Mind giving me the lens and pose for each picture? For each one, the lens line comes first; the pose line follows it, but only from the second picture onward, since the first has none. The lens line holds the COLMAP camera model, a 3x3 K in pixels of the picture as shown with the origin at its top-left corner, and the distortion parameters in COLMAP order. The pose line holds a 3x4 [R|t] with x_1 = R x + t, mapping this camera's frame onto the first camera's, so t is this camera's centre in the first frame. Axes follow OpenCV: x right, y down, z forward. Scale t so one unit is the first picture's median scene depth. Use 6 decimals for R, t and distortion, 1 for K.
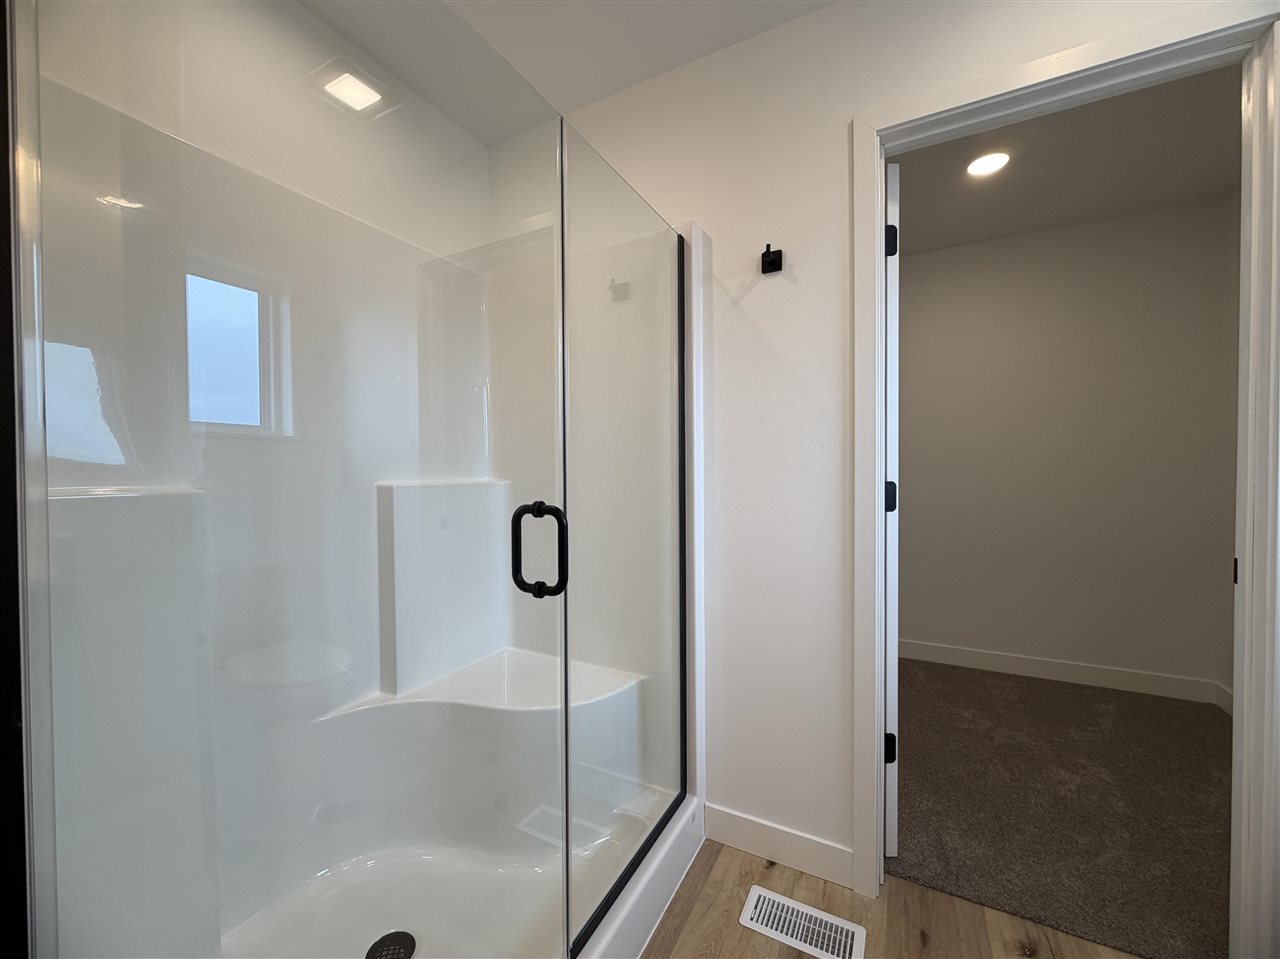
lens RADIAL K [[509.1, 0, 637.4], [0, 509.1, 485.8], [0, 0, 1]] dist [-0.000497, 0.000302]
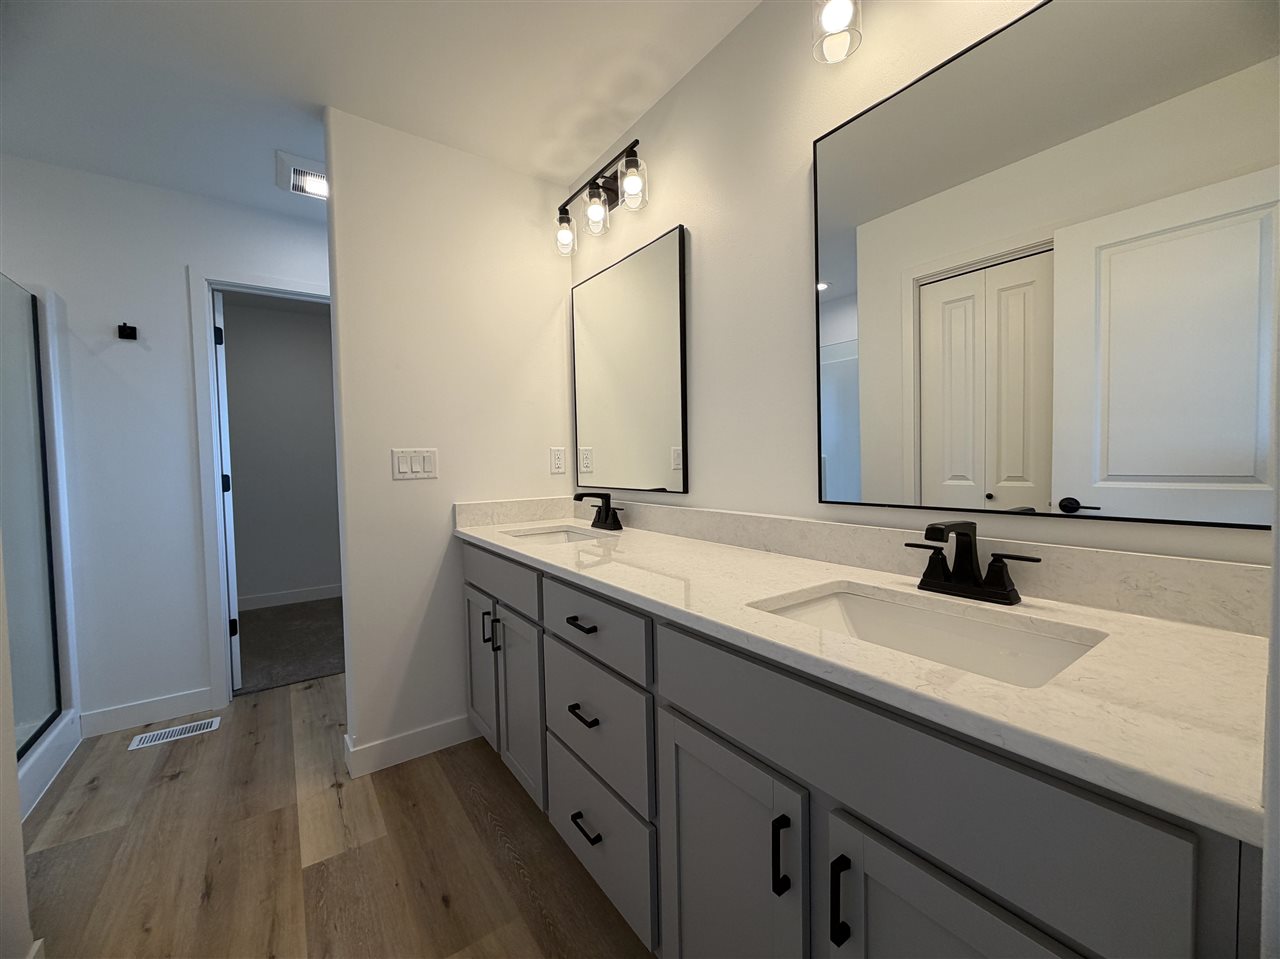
lens RADIAL K [[509.1, 0, 636.3], [0, 509.1, 478.8], [0, 0, 1]] dist [-0.000497, 0.000302]
pose [[0.442313, -0.040060, 0.895966, -0.439315], [0.024127, 0.999172, 0.032764, -0.016547], [-0.896536, 0.007125, 0.442913, -1.024739]]
